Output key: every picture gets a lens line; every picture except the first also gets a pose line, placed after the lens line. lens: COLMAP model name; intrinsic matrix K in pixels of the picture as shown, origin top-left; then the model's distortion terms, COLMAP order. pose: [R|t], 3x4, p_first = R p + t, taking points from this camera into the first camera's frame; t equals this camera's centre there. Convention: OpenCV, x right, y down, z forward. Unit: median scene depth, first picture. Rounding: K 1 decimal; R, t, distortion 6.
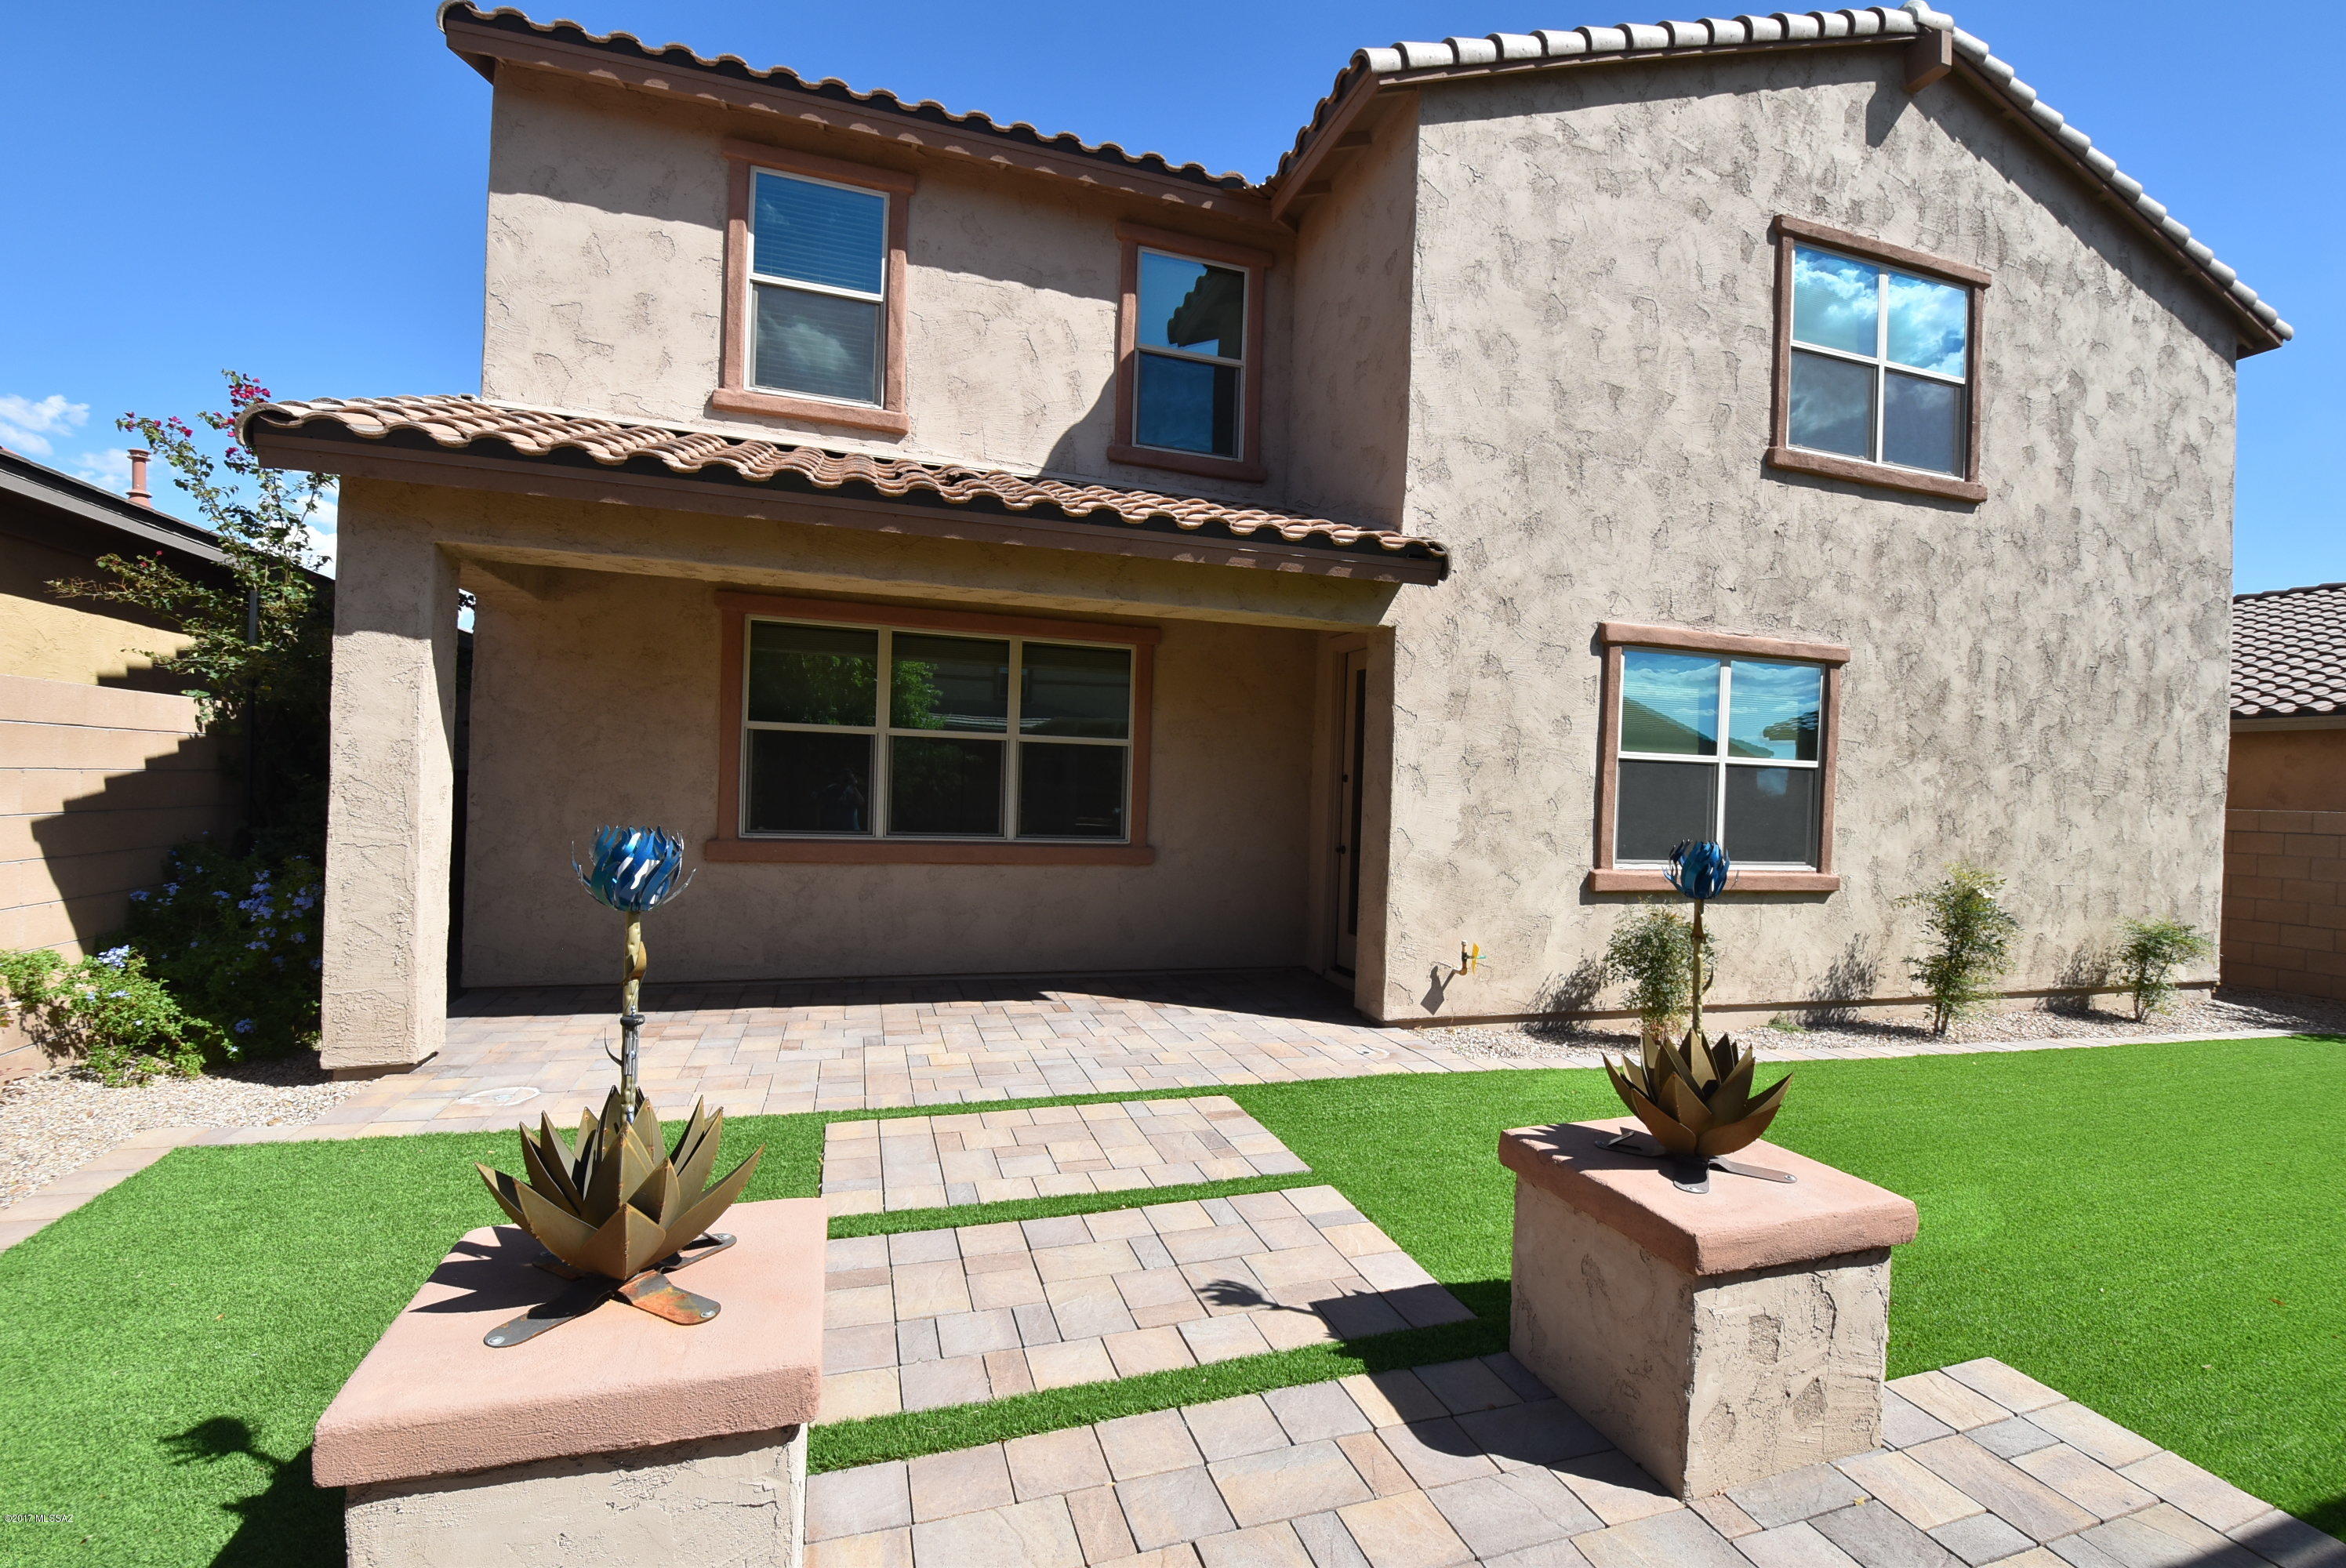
lens RADIAL K [[1032.3, 0, 1189.5], [0, 1032.3, 793.8], [0, 0, 1]] dist [-0.000188, -0.011911]
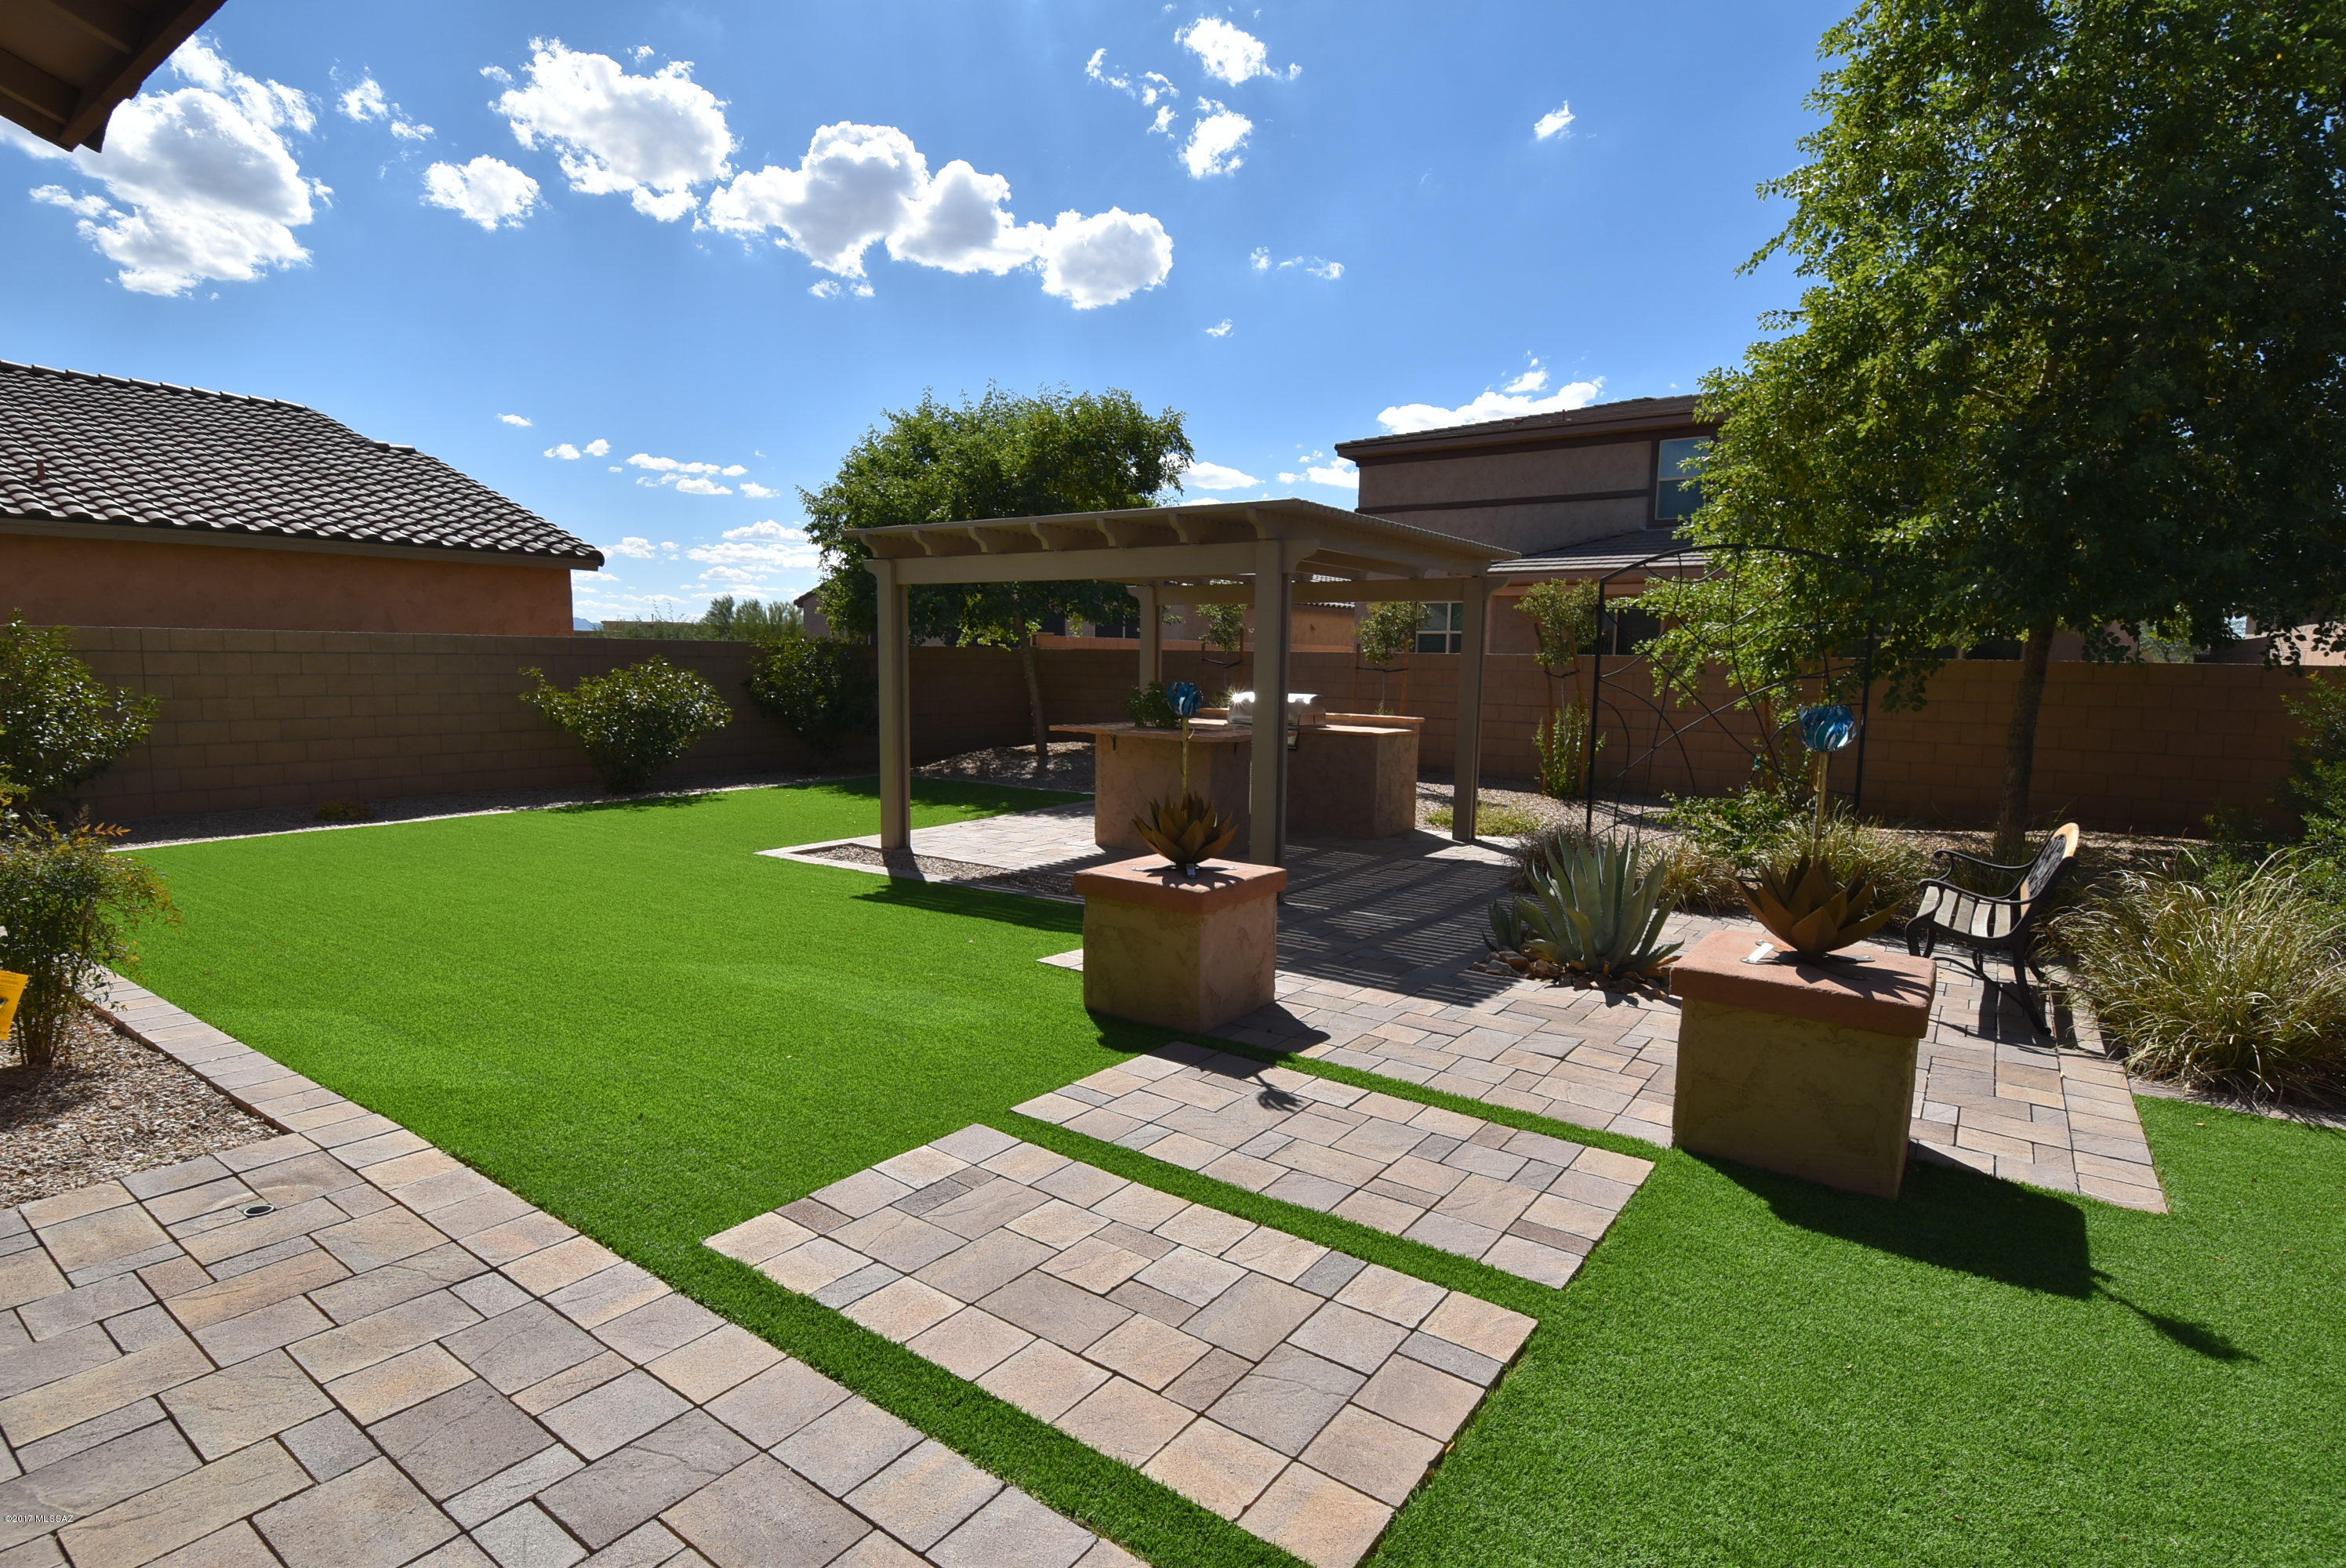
lens RADIAL K [[1154.2, 0, 1166.3], [0, 1154.2, 792.0], [0, 0, 1]] dist [-0.008506, -0.009475]
pose [[-0.584617, -0.136457, 0.799752, -0.389310], [-0.030674, 0.988767, 0.146285, -0.020790], [-0.810730, 0.060989, -0.582235, 0.812471]]
